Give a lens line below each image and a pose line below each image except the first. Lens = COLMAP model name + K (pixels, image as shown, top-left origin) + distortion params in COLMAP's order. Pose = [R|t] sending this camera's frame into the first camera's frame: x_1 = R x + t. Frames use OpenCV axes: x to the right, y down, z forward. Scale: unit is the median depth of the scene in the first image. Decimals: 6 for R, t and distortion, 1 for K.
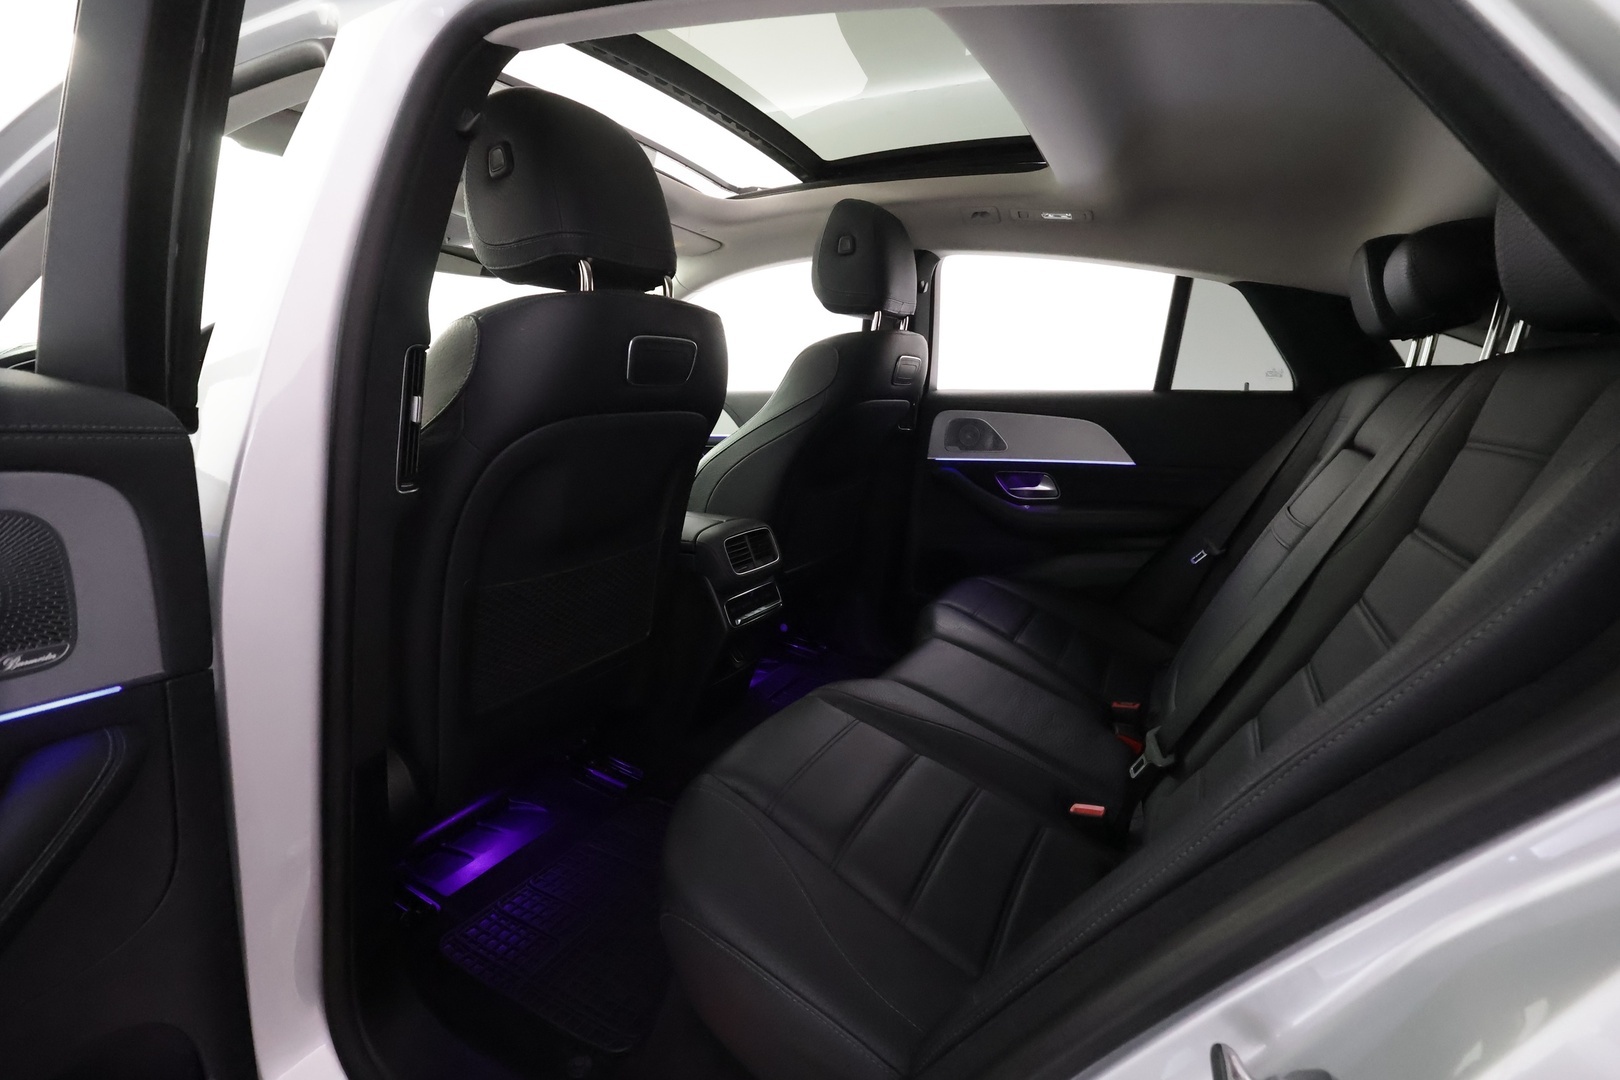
lens RADIAL K [[750.0, 0, 799.4], [0, 750.0, 539.7], [0, 0, 1]] dist [-0.000337, 0.001174]
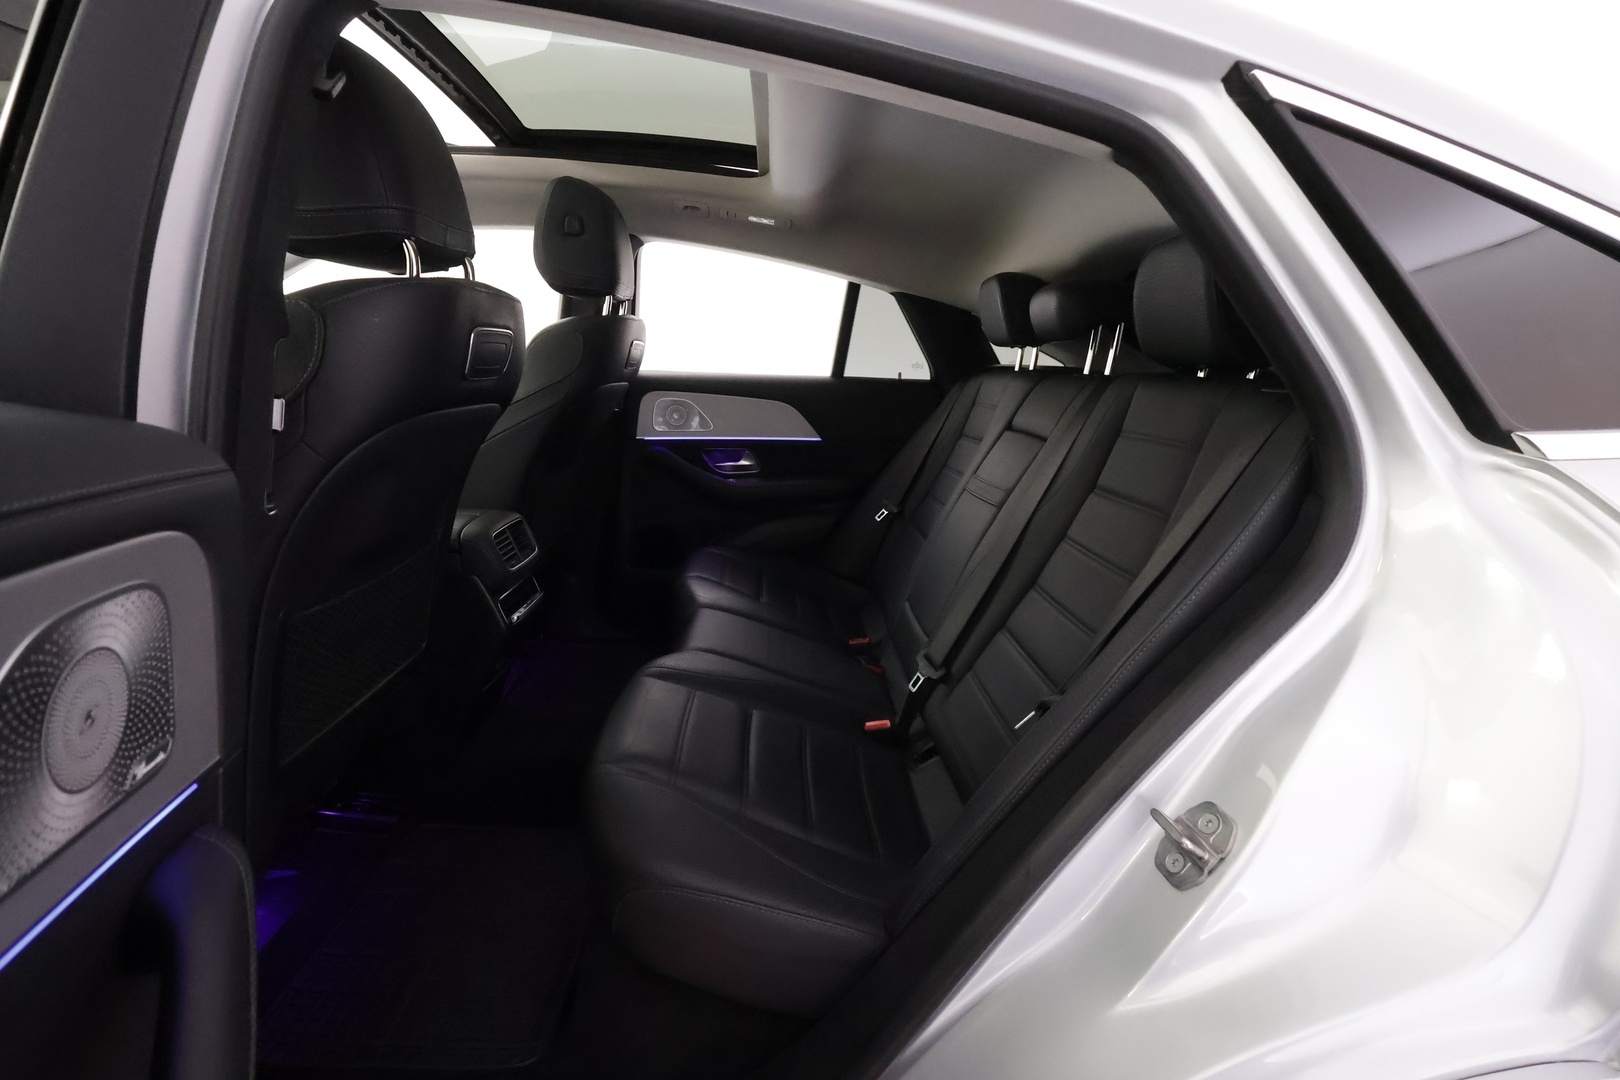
lens RADIAL K [[750.0, 0, 803.8], [0, 750.0, 544.0], [0, 0, 1]] dist [-0.000337, 0.001174]
pose [[0.866165, -0.093470, 0.490940, -0.193313], [0.070390, 0.995379, 0.065321, -0.019530], [-0.494777, -0.022021, 0.868741, -0.012668]]
